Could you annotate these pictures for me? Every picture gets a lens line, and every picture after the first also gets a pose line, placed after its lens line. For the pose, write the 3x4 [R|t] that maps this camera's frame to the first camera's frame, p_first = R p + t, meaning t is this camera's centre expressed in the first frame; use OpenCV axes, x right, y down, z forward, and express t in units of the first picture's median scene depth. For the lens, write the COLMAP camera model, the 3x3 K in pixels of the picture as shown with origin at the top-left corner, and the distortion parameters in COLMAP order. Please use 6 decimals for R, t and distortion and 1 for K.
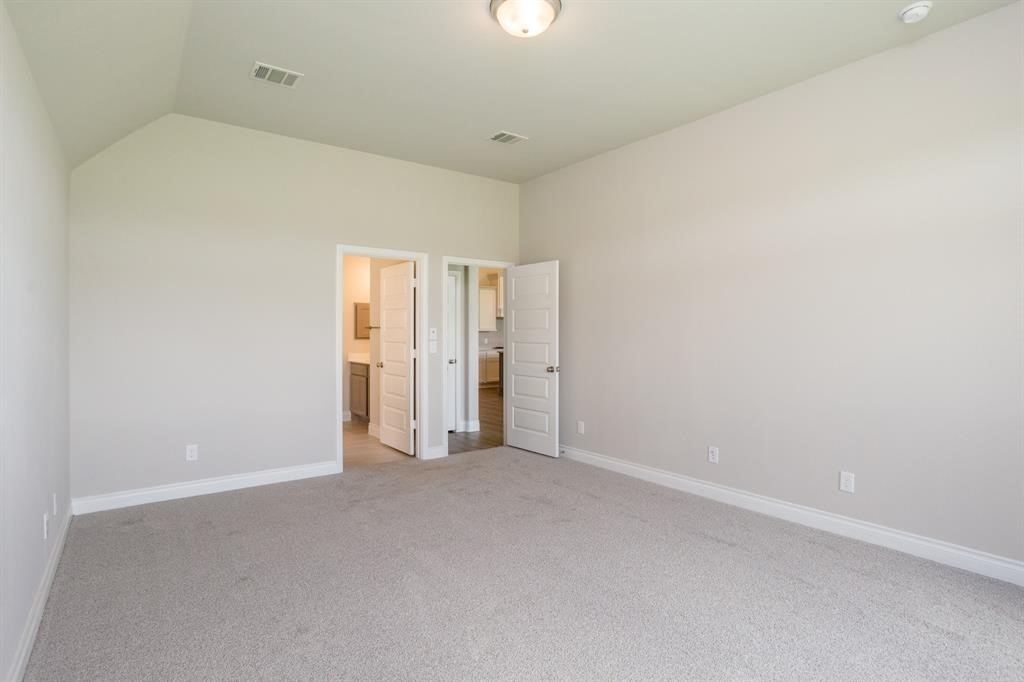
lens RADIAL K [[524.6, 0, 514.1], [0, 524.6, 332.9], [0, 0, 1]] dist [-0.001547, 0.001176]
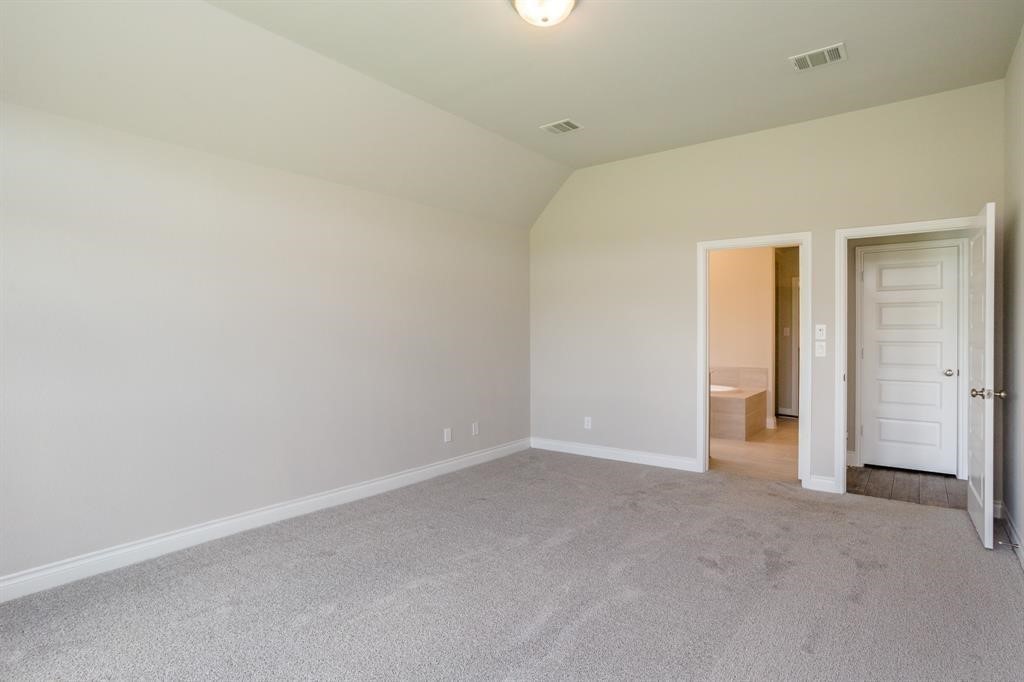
lens RADIAL K [[524.6, 0, 514.1], [0, 524.6, 332.9], [0, 0, 1]] dist [-0.001547, 0.001176]
pose [[0.280999, -0.005313, -0.959693, 0.481423], [0.005809, 0.999976, -0.003835, 0.003015], [0.959691, -0.004497, 0.281023, 0.347435]]
